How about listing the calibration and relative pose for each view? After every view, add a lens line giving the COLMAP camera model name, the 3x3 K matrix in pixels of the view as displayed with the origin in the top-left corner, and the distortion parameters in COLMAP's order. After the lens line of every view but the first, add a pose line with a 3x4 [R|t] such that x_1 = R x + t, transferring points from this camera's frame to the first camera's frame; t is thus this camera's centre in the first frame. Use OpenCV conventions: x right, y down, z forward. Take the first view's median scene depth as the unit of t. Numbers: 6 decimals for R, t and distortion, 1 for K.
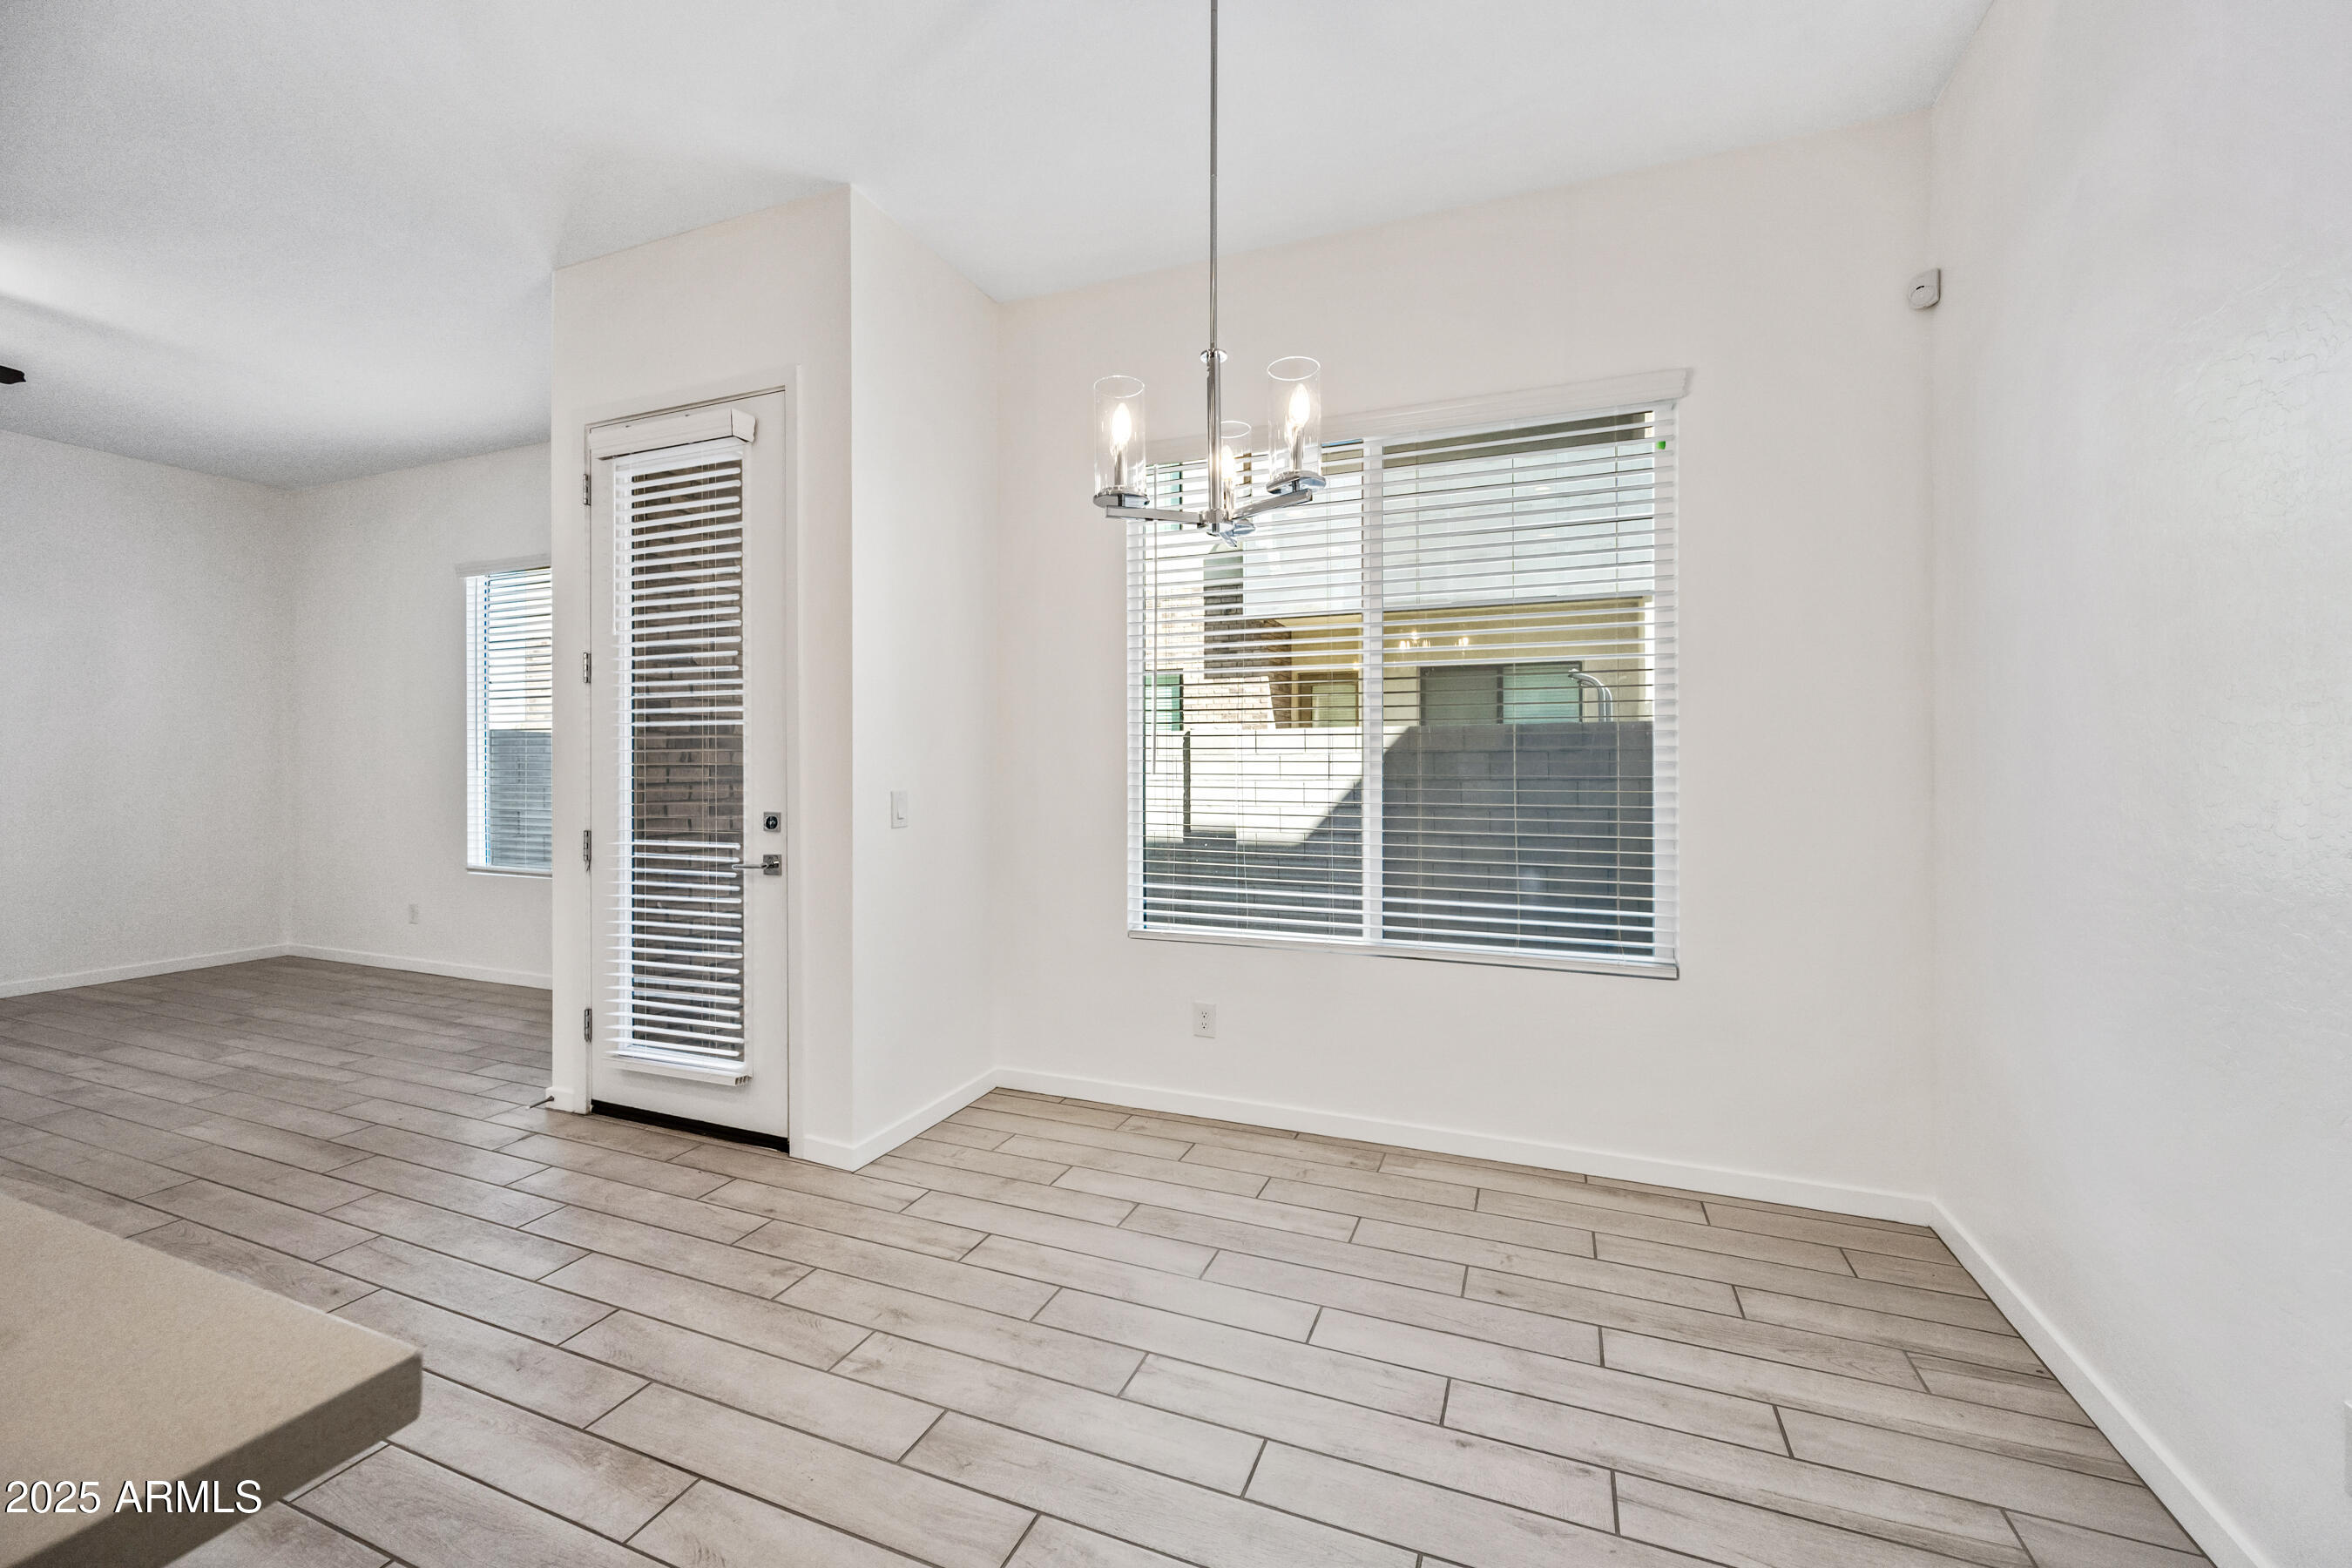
lens RADIAL K [[948.5, 0, 1180.0], [0, 948.5, 773.5], [0, 0, 1]] dist [0.001165, 0.000050]
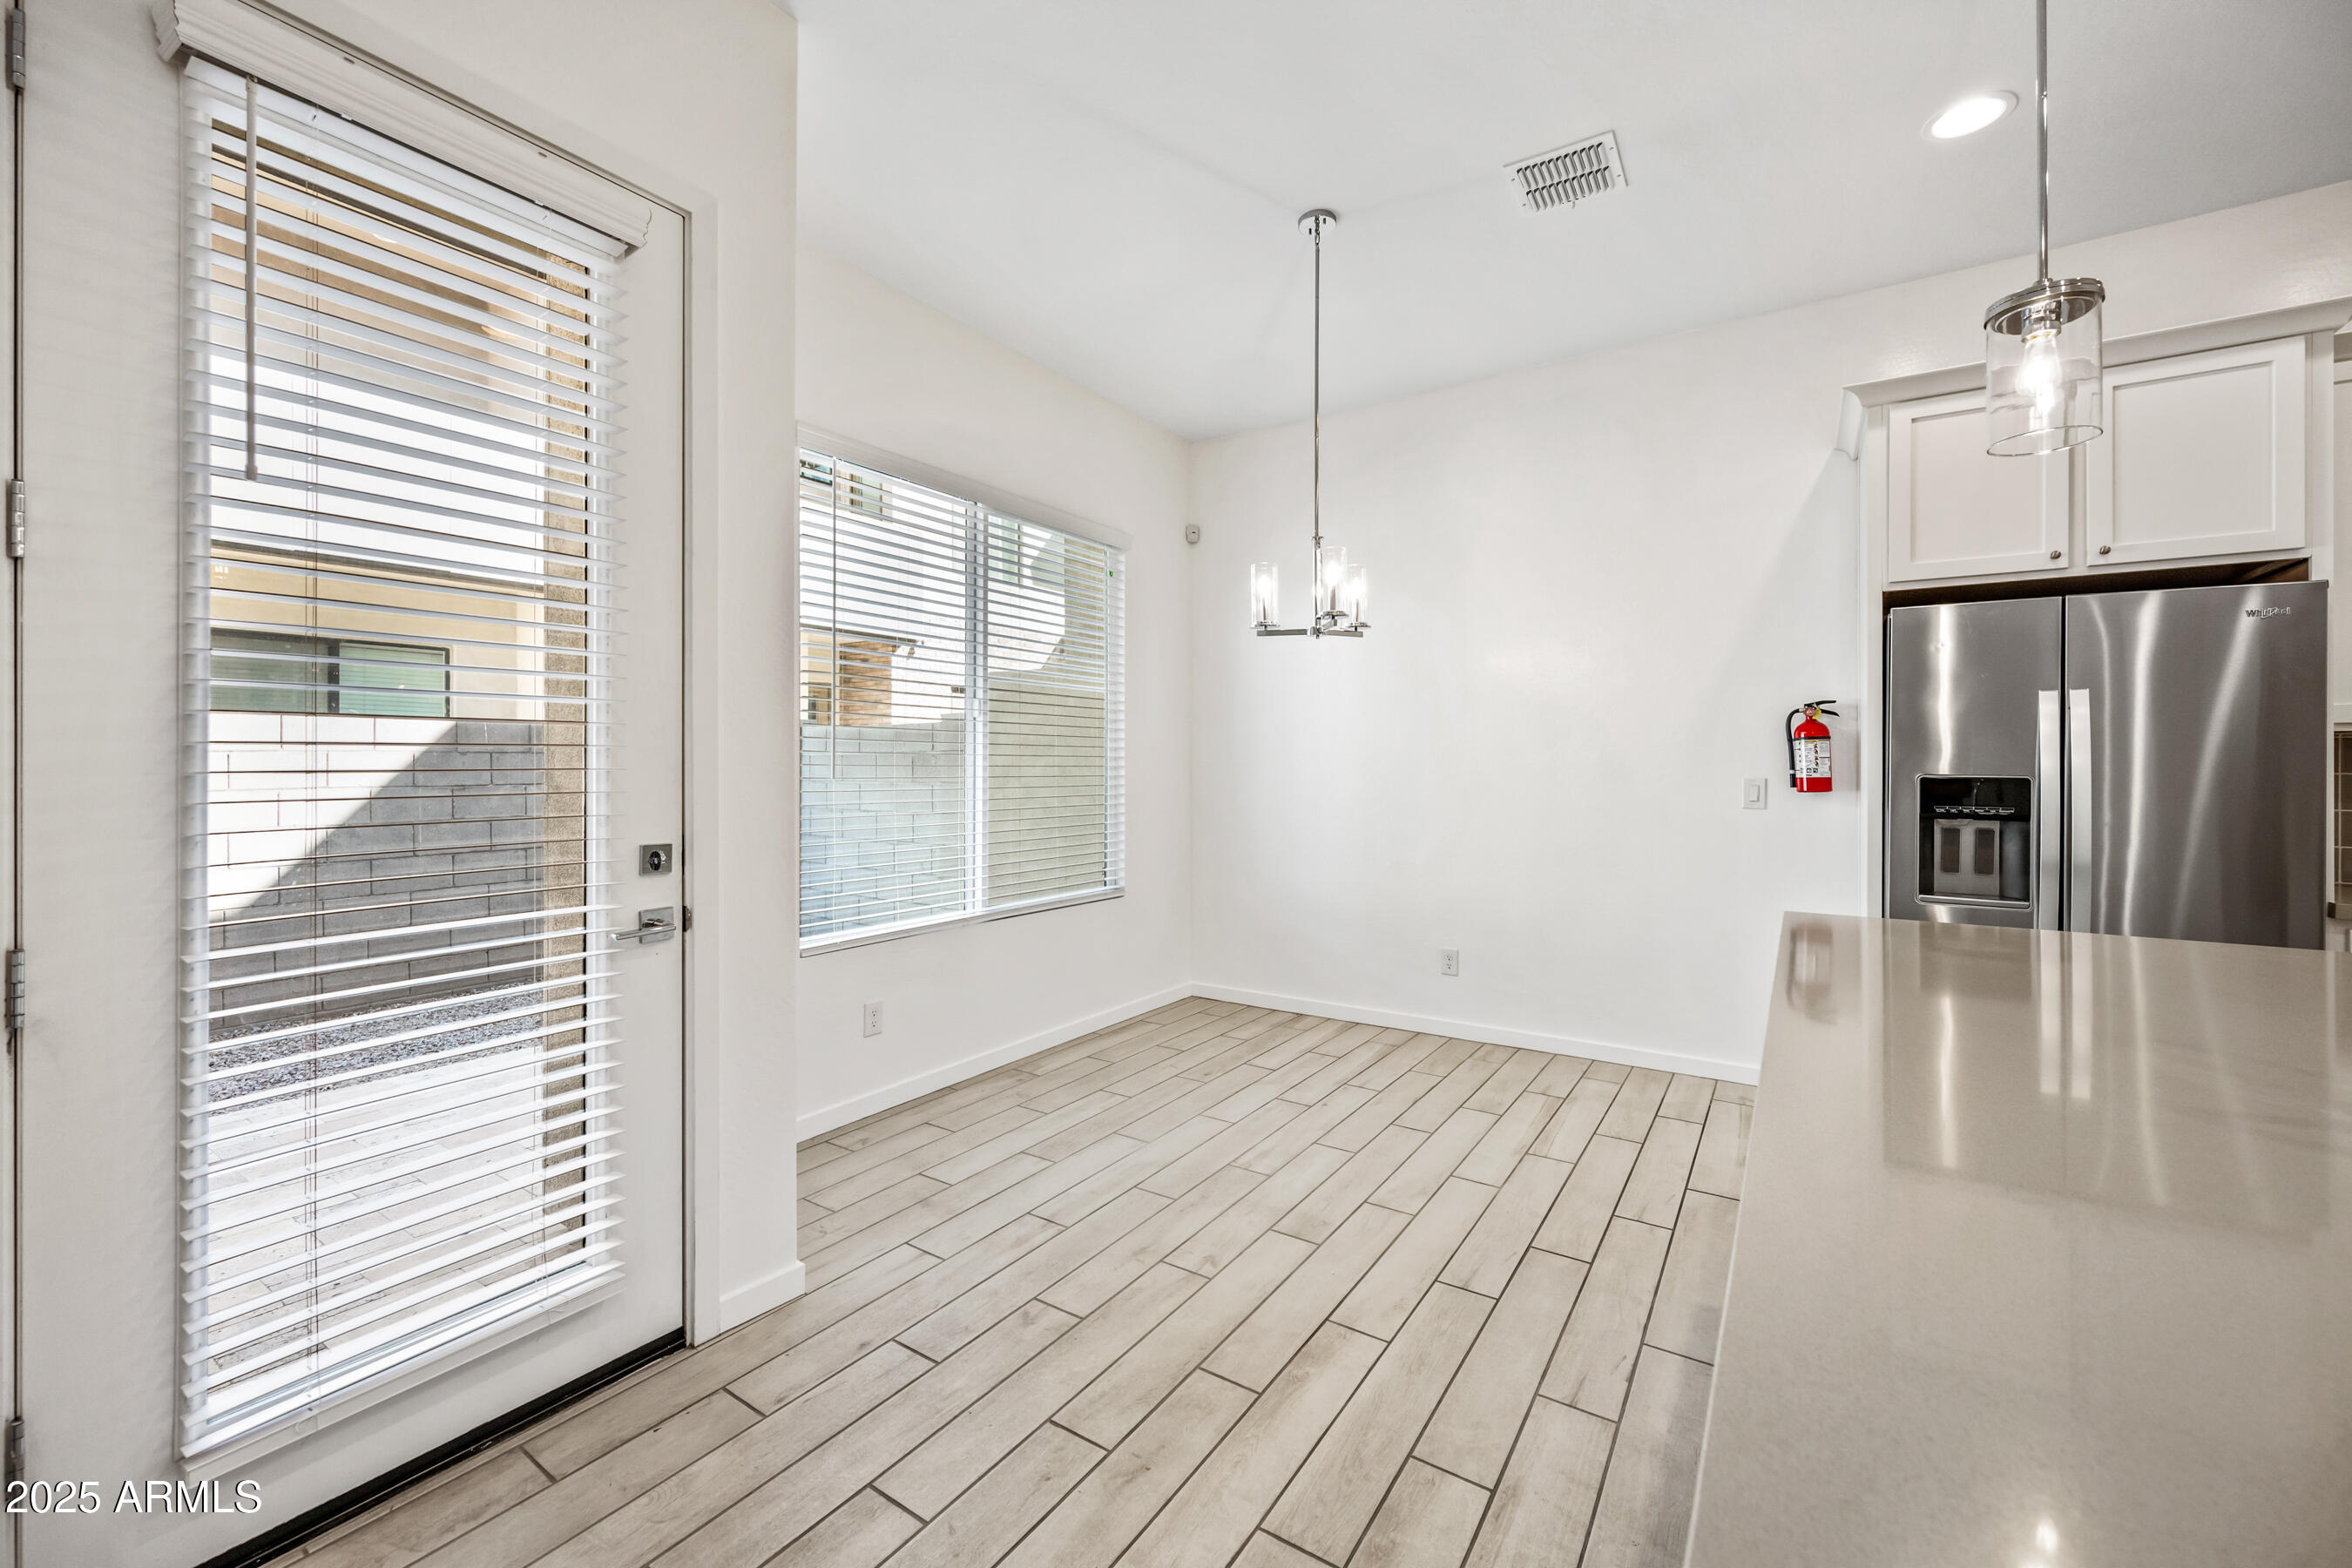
lens RADIAL K [[948.5, 0, 1181.7], [0, 948.5, 777.7], [0, 0, 1]] dist [0.001165, 0.000050]
pose [[0.196321, -0.012965, 0.980454, -1.160272], [0.009748, 0.999889, 0.011270, -0.011445], [-0.980491, 0.007345, 0.196426, 0.599145]]
